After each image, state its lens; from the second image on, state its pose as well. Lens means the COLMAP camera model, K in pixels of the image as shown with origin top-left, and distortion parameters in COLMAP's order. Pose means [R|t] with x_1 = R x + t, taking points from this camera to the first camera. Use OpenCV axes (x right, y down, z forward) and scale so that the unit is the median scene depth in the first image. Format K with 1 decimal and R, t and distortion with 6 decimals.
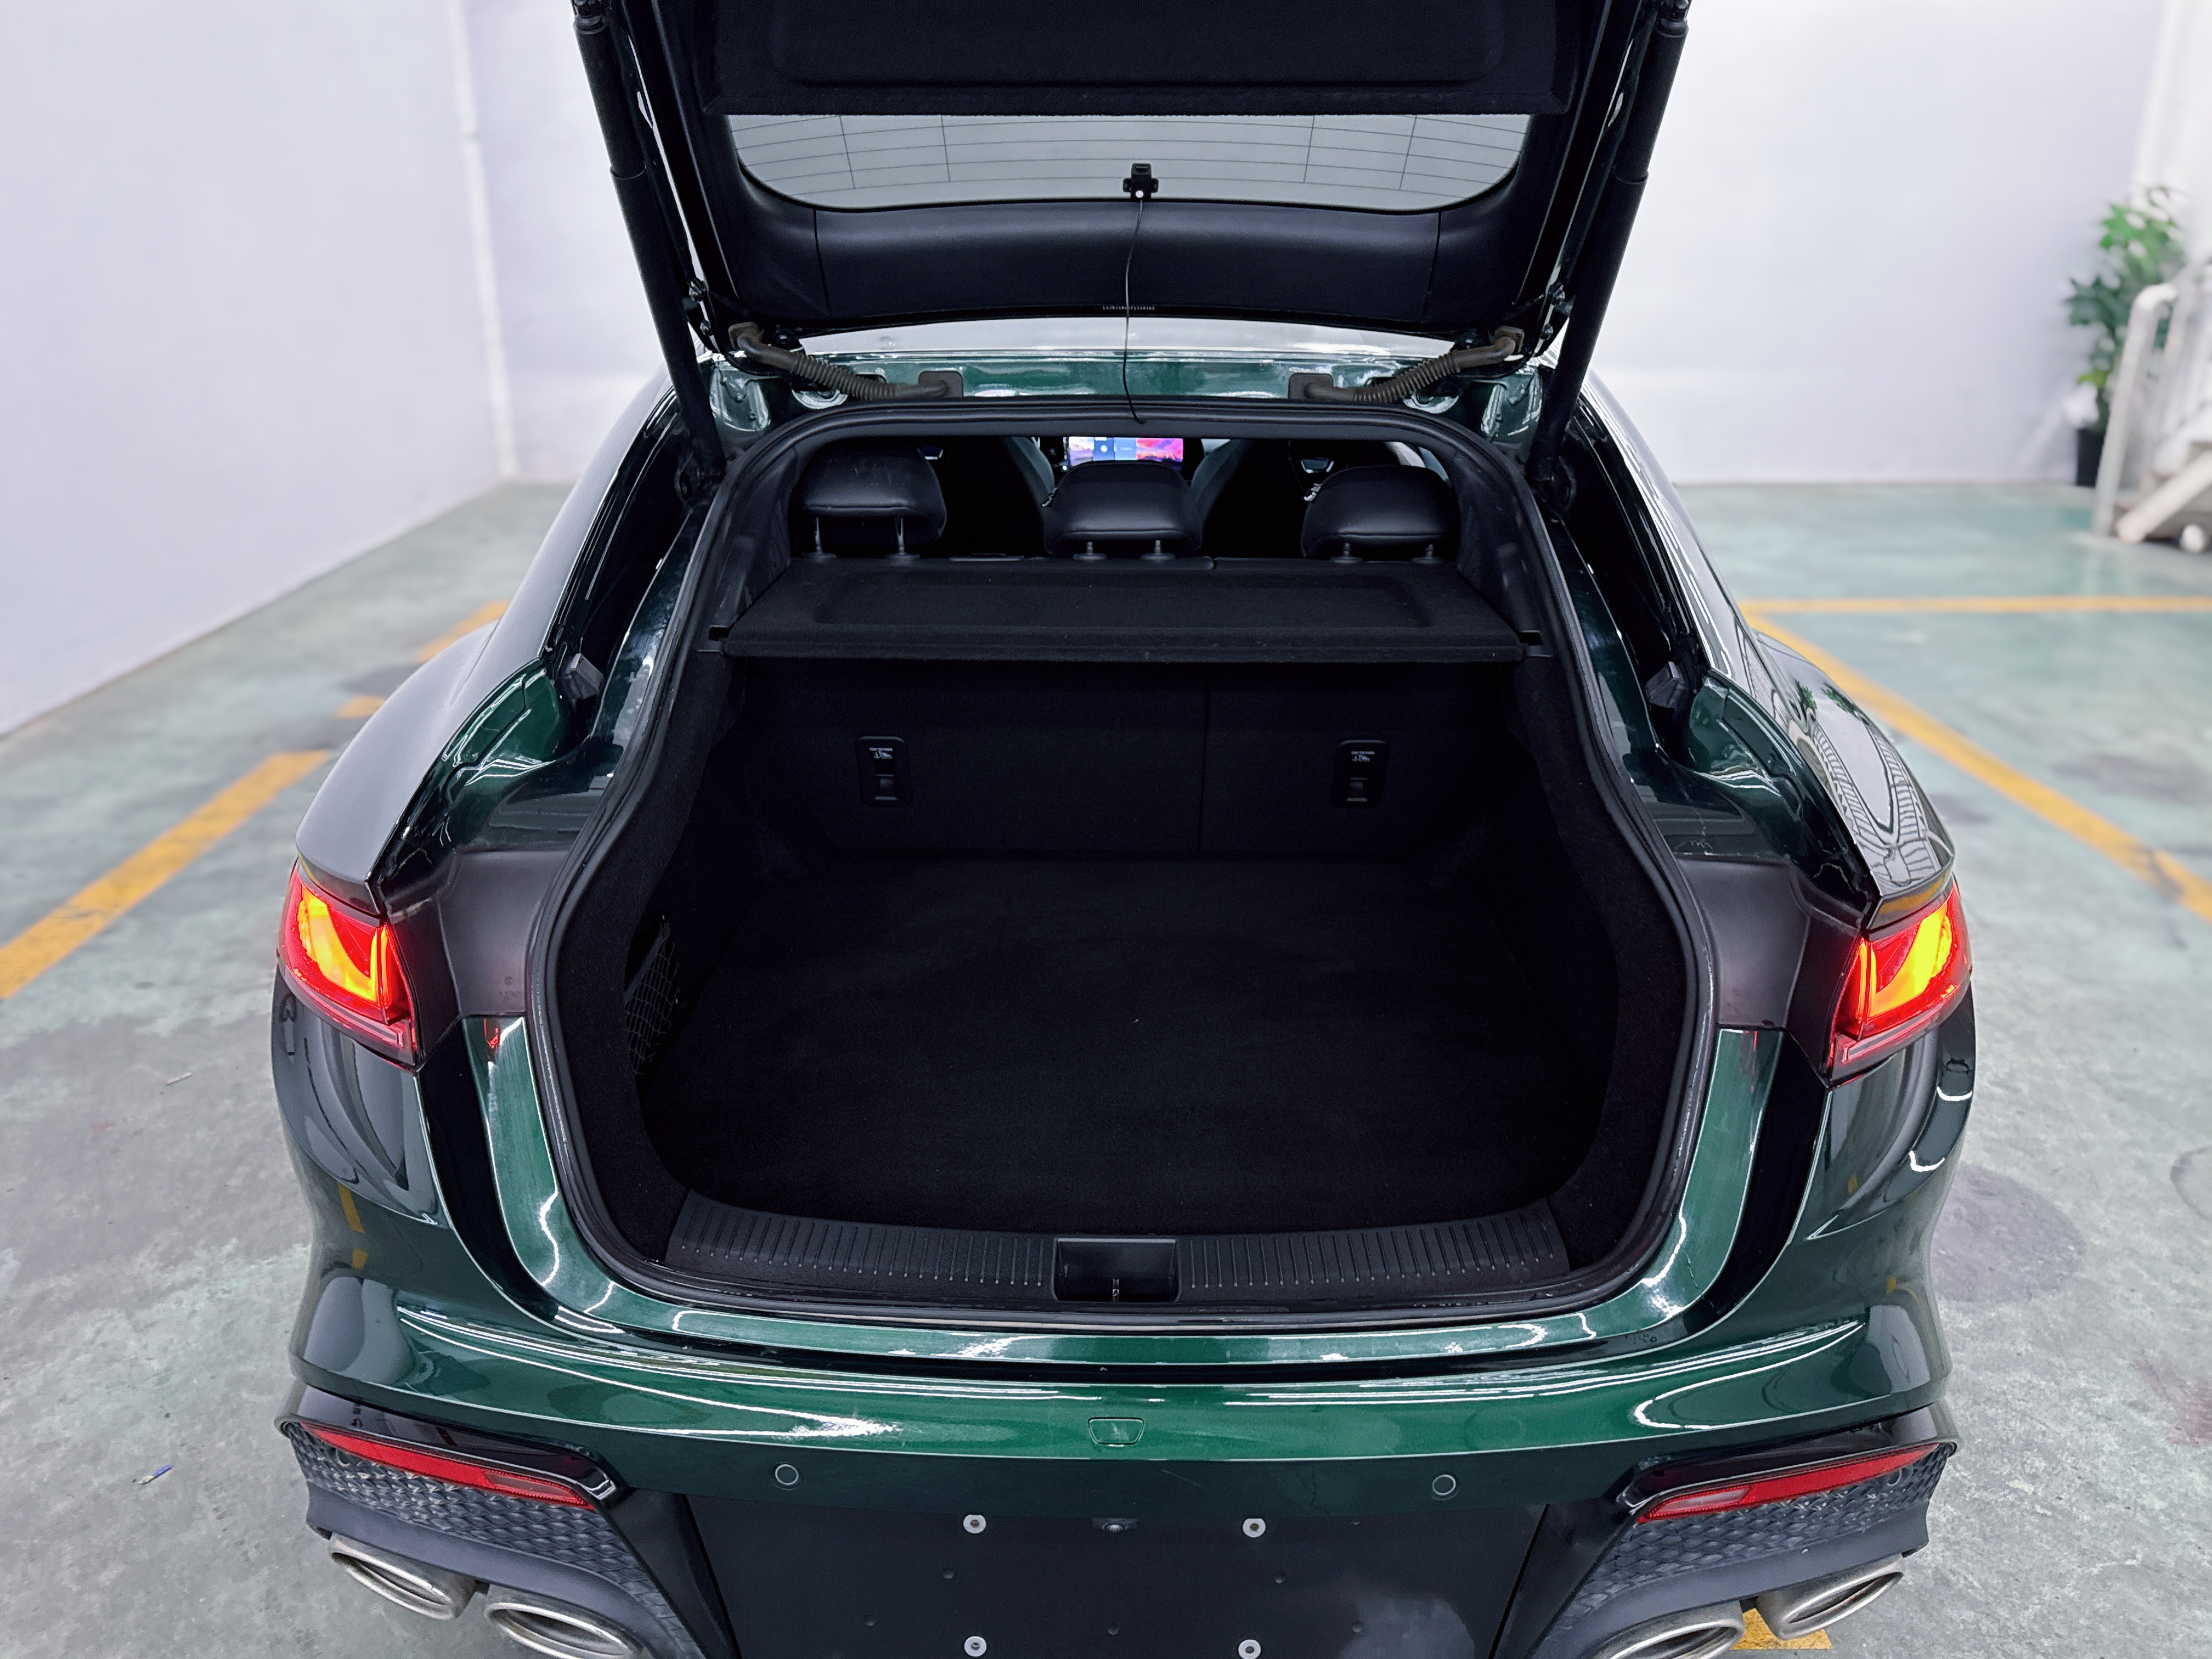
lens RADIAL K [[1714.8, 0, 1091.6], [0, 1714.8, 839.6], [0, 0, 1]] dist [0.058852, -0.079759]
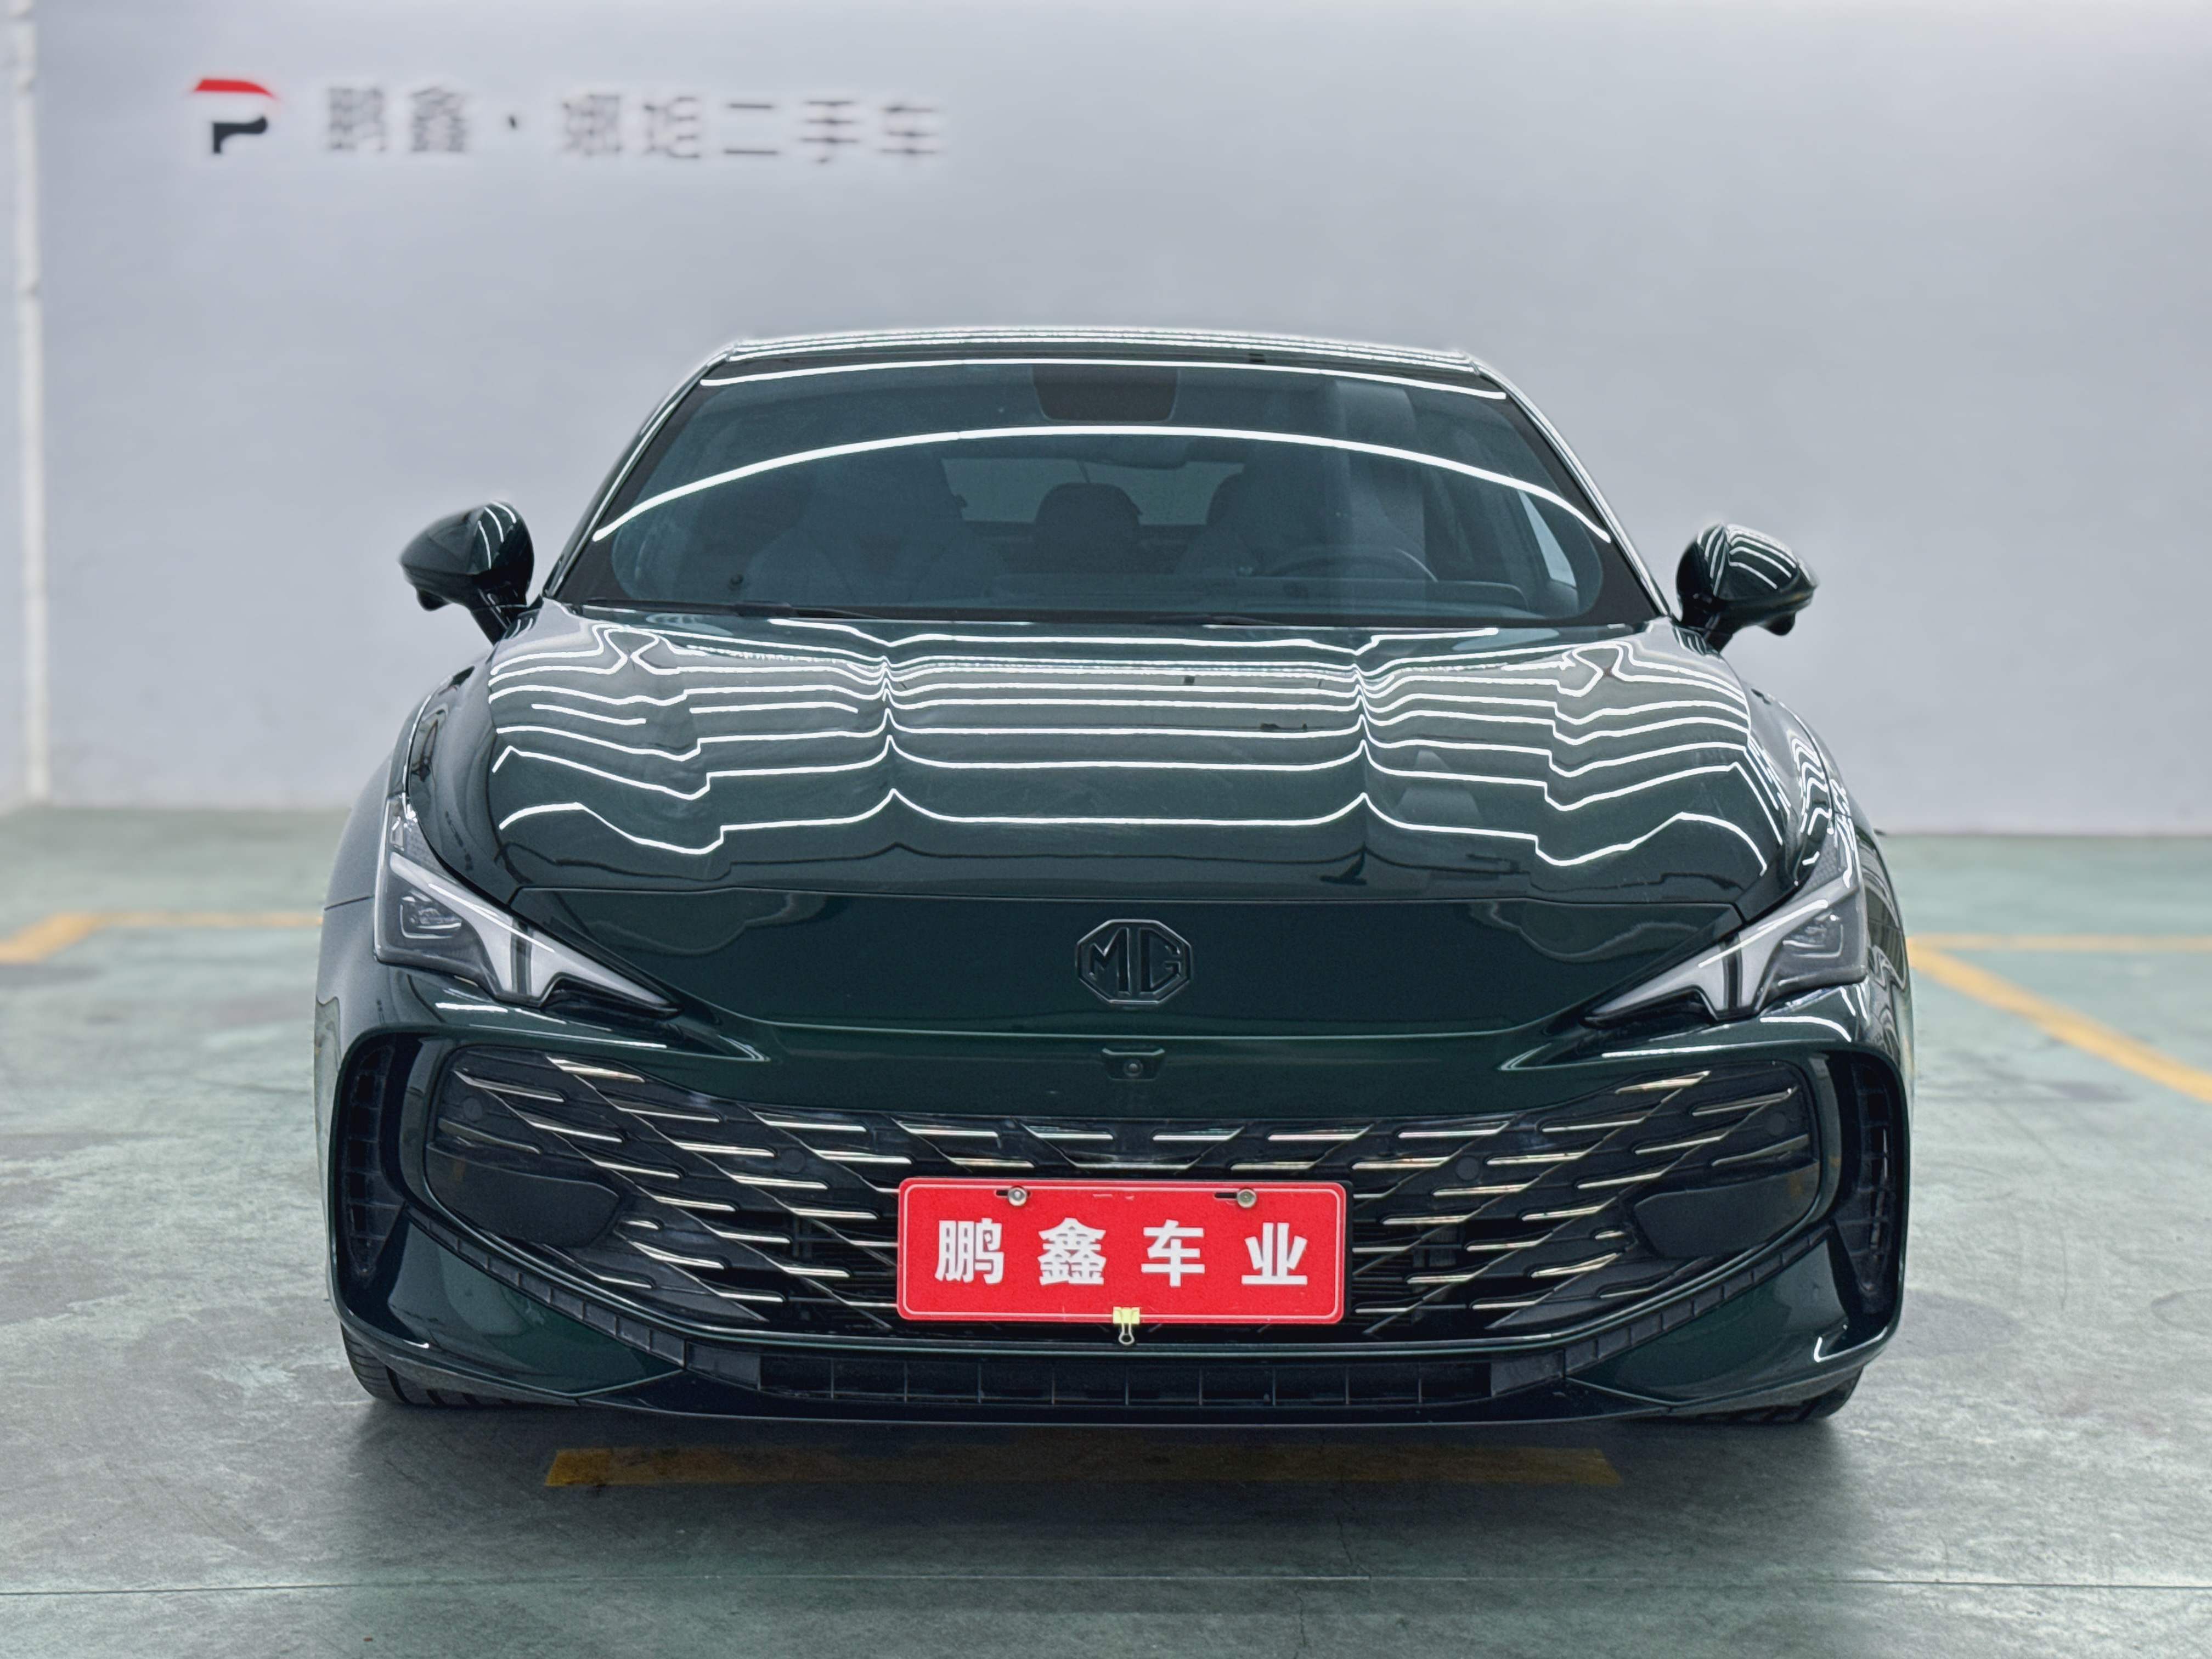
lens RADIAL K [[3385.0, 0, 1107.8], [0, 3385.0, 823.1], [0, 0, 1]] dist [0.117344, 0.000000]
pose [[0.999224, 0.013628, 0.036953, 0.015882], [-0.003601, 0.965915, -0.258836, 0.317177], [-0.039221, 0.258502, 0.965214, -0.566102]]
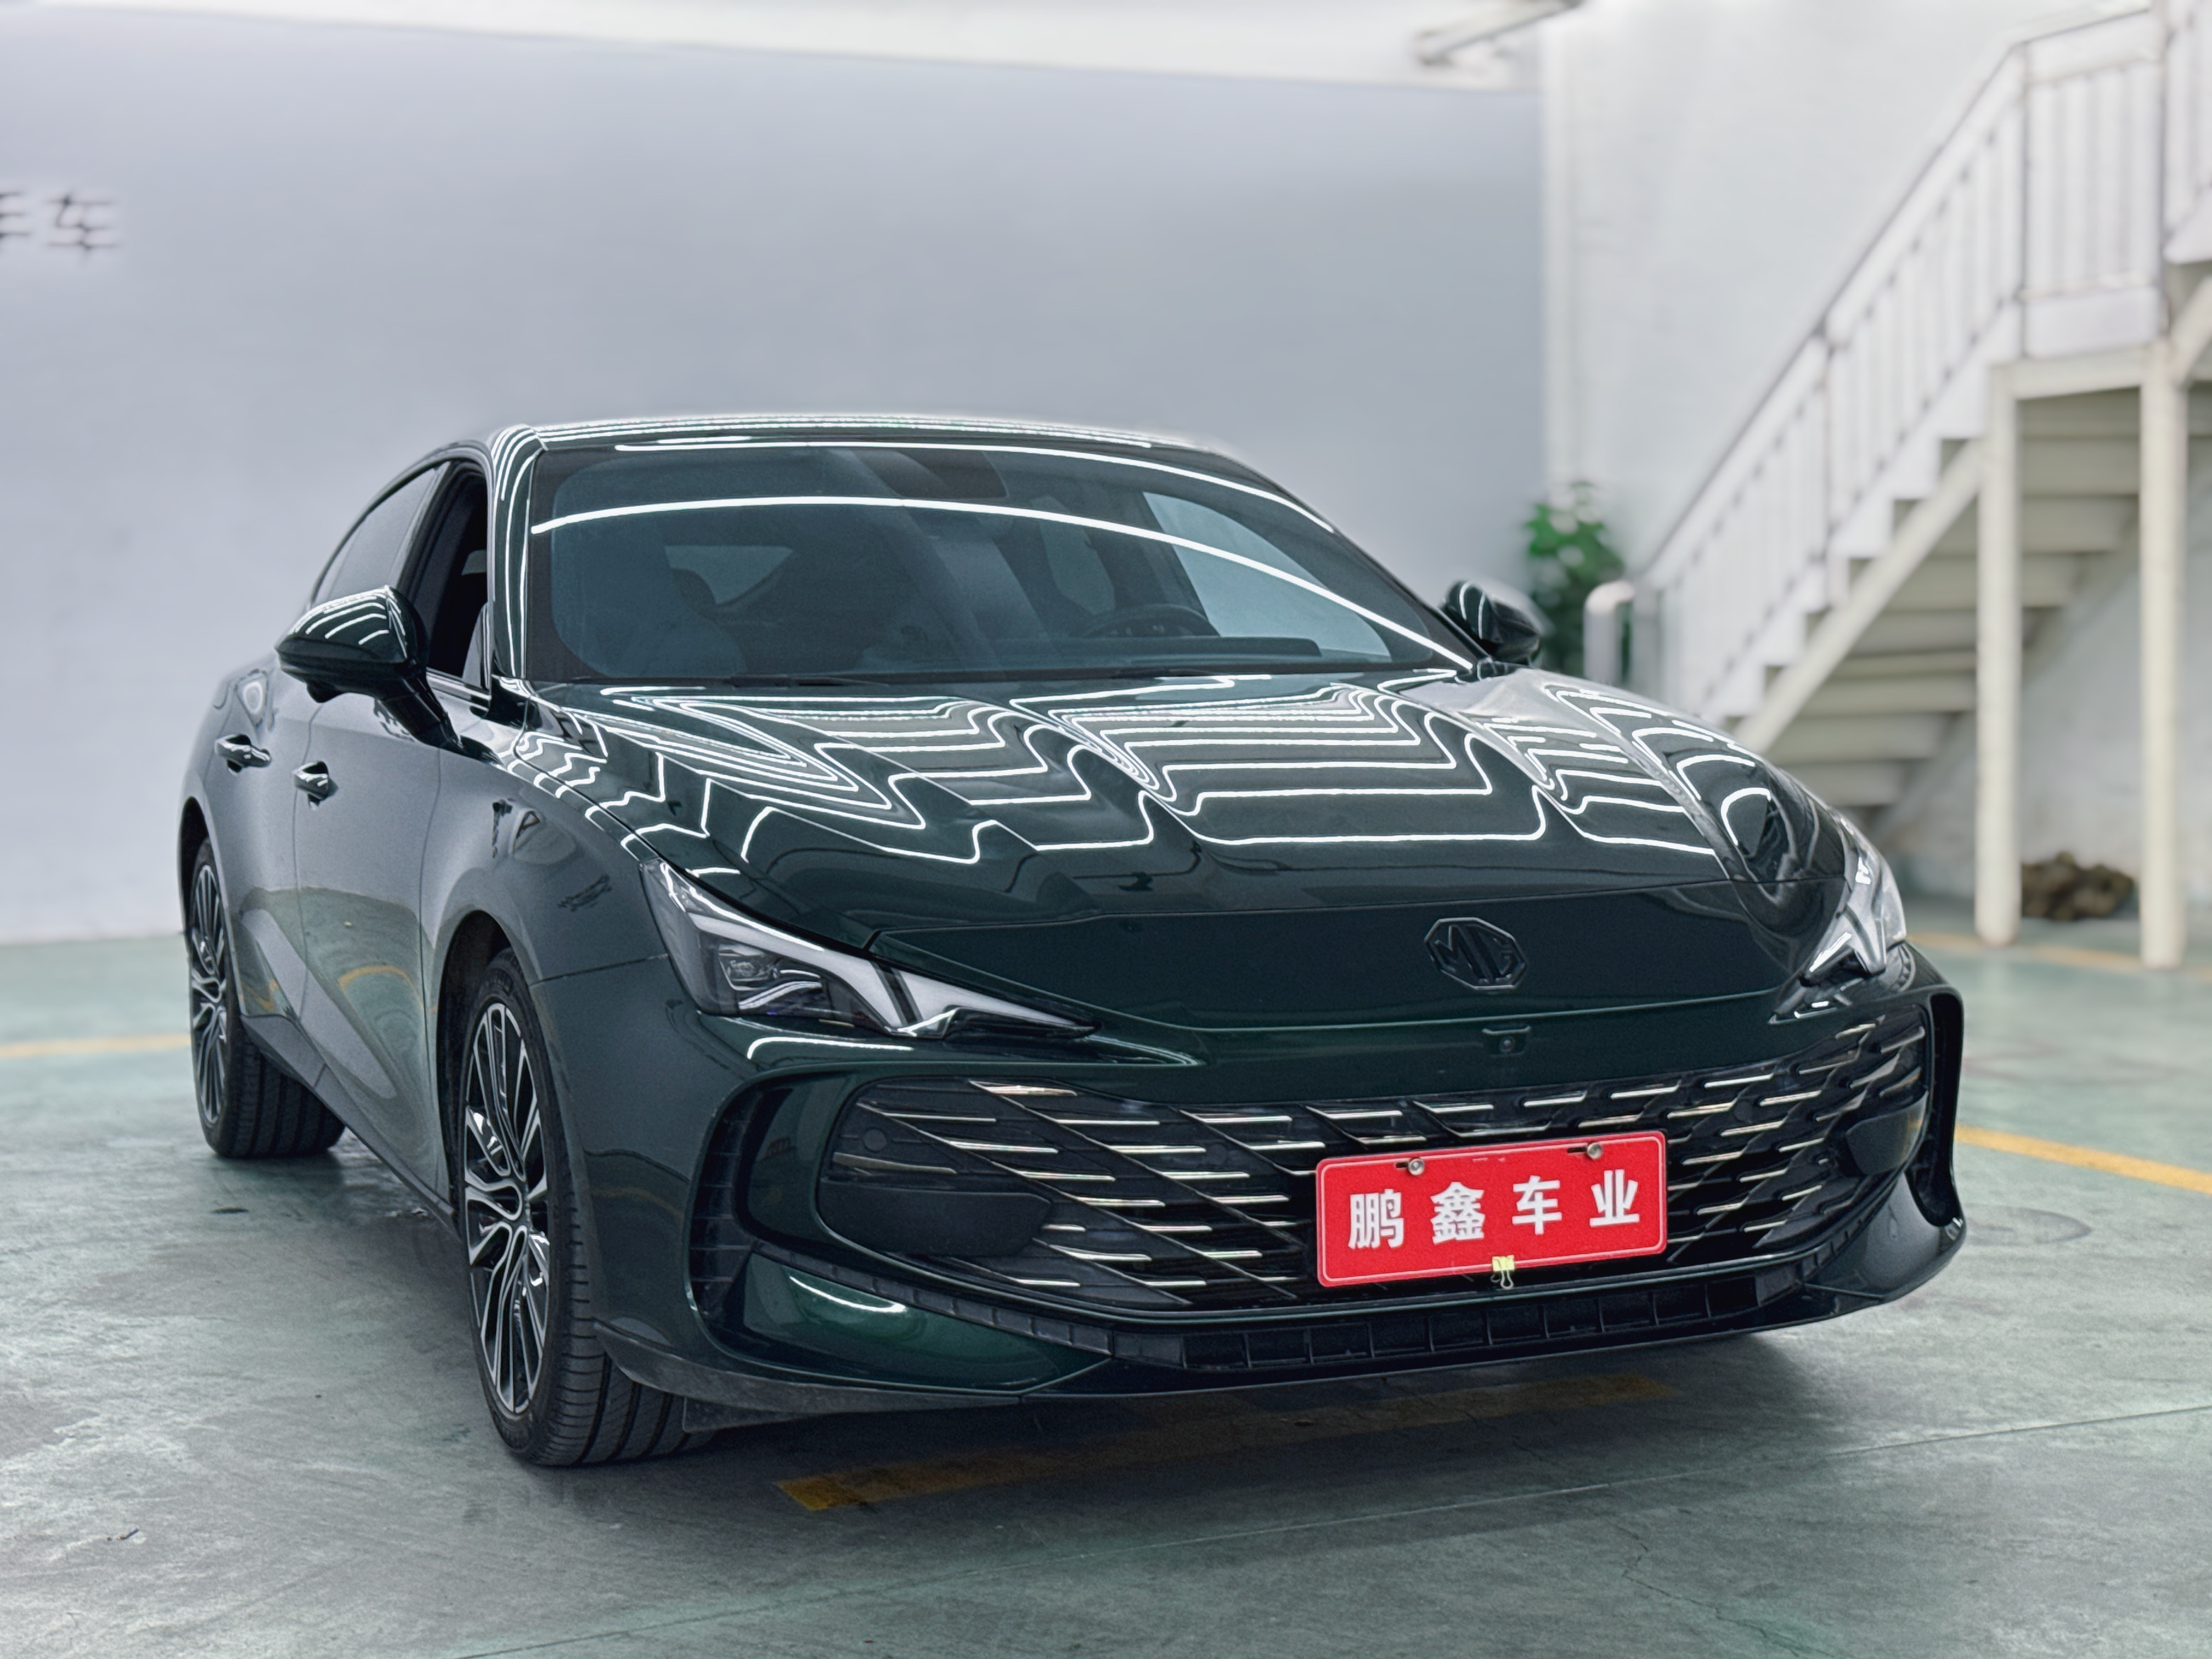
lens RADIAL K [[3385.0, 0, 1111.7], [0, 3385.0, 820.7], [0, 0, 1]] dist [0.117344, 0.000000]
pose [[0.919767, -0.040736, 0.390345, -0.447273], [0.152801, 0.953289, -0.260561, 0.332030], [-0.361497, 0.299301, 0.883028, -0.566322]]
